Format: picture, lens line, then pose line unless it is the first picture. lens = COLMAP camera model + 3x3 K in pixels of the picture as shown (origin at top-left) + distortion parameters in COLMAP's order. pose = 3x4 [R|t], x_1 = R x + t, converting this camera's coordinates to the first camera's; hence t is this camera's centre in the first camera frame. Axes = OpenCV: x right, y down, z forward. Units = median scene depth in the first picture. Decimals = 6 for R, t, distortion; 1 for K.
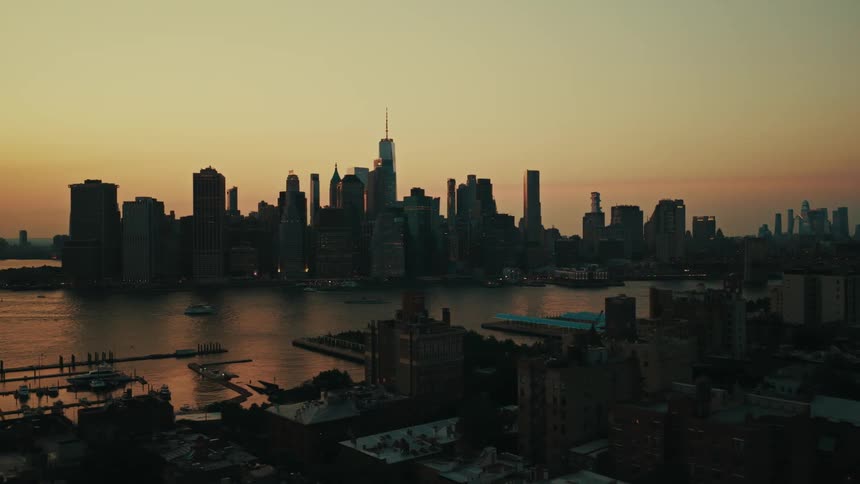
lens RADIAL K [[732.3, 0, 432.0], [0, 732.3, 245.7], [0, 0, 1]] dist [-0.013386, 0.028610]
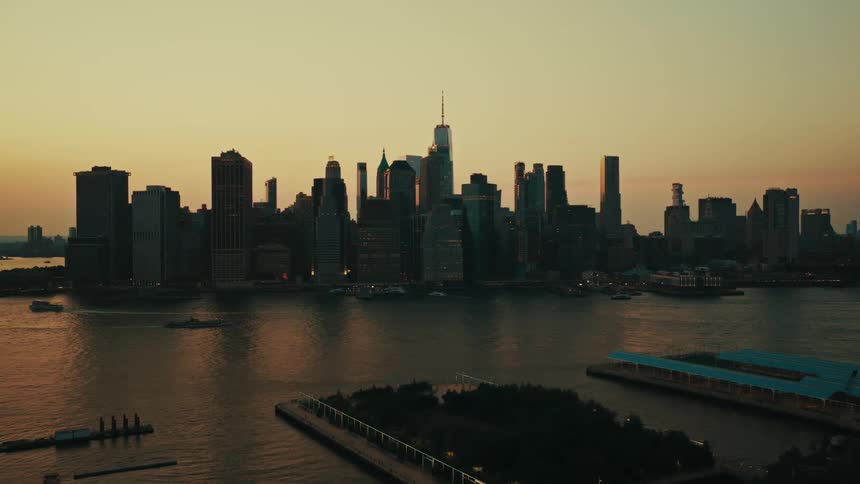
lens RADIAL K [[732.3, 0, 432.4], [0, 732.3, 245.0], [0, 0, 1]] dist [-0.013386, 0.028610]
pose [[0.997027, 0.001270, -0.077040, -0.007948], [-0.001091, 0.999997, 0.002365, -0.000105], [0.077043, -0.002274, 0.997025, 0.170343]]
